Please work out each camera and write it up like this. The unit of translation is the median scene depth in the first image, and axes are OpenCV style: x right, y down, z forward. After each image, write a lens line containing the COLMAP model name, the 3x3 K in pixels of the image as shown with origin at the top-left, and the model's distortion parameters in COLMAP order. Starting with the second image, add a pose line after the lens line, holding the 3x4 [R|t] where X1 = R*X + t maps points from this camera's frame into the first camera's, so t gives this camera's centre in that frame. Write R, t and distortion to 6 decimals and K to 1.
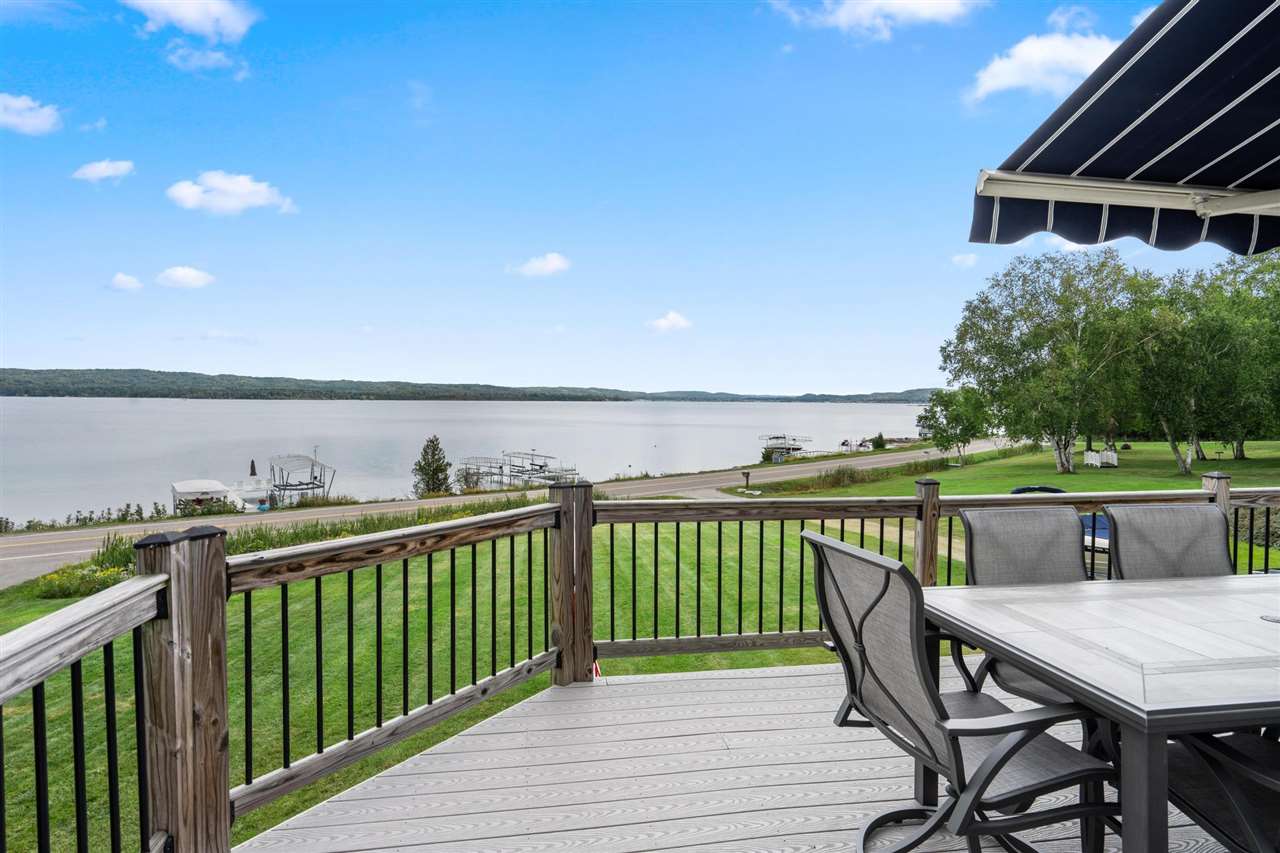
lens RADIAL K [[659.4, 0, 643.6], [0, 659.4, 422.0], [0, 0, 1]] dist [-0.000338, 0.000542]
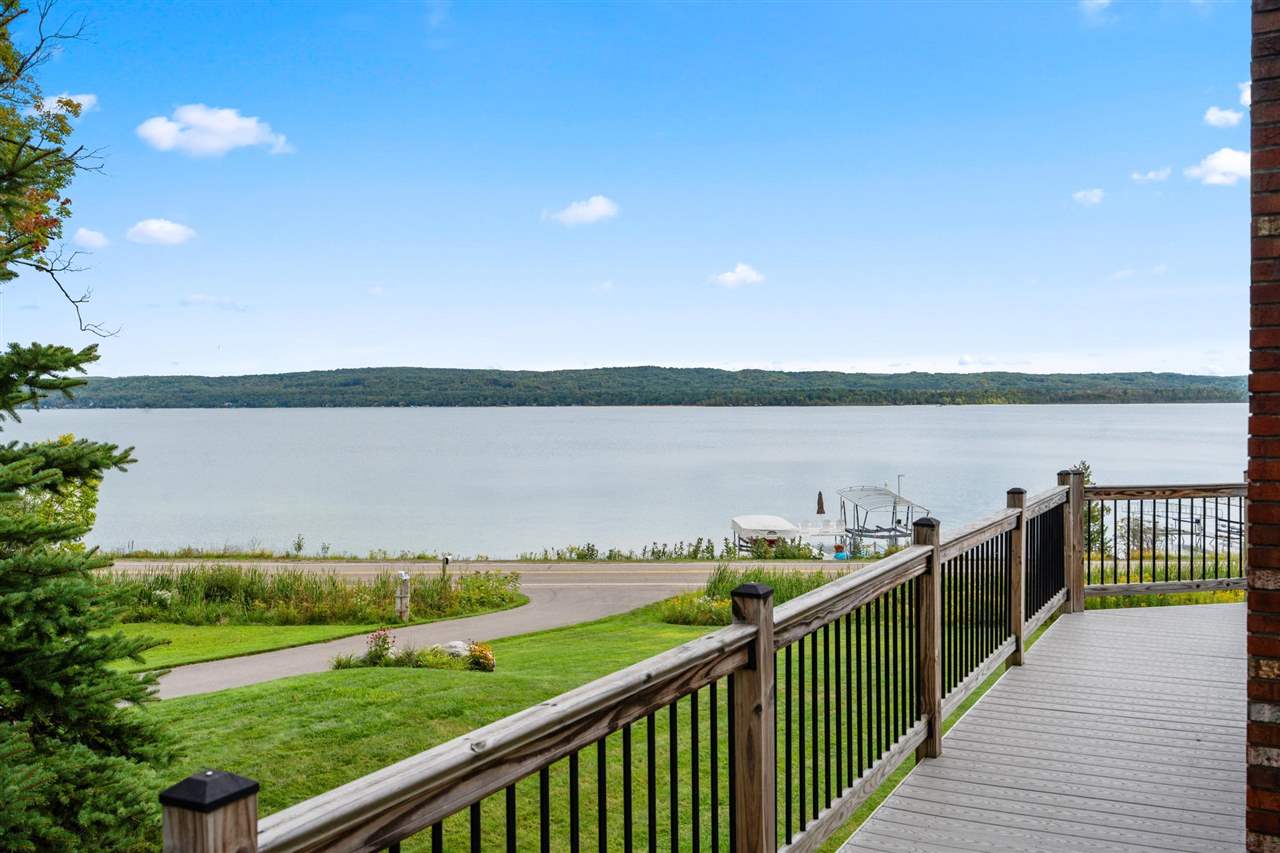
lens RADIAL K [[1152.6, 0, 630.1], [0, 1152.6, 424.2], [0, 0, 1]] dist [0.033992, -0.005953]
pose [[0.785171, -0.002224, -0.619275, 0.034163], [-0.007497, 0.999886, -0.013096, 0.002629], [0.619233, 0.014925, 0.785065, -0.166184]]
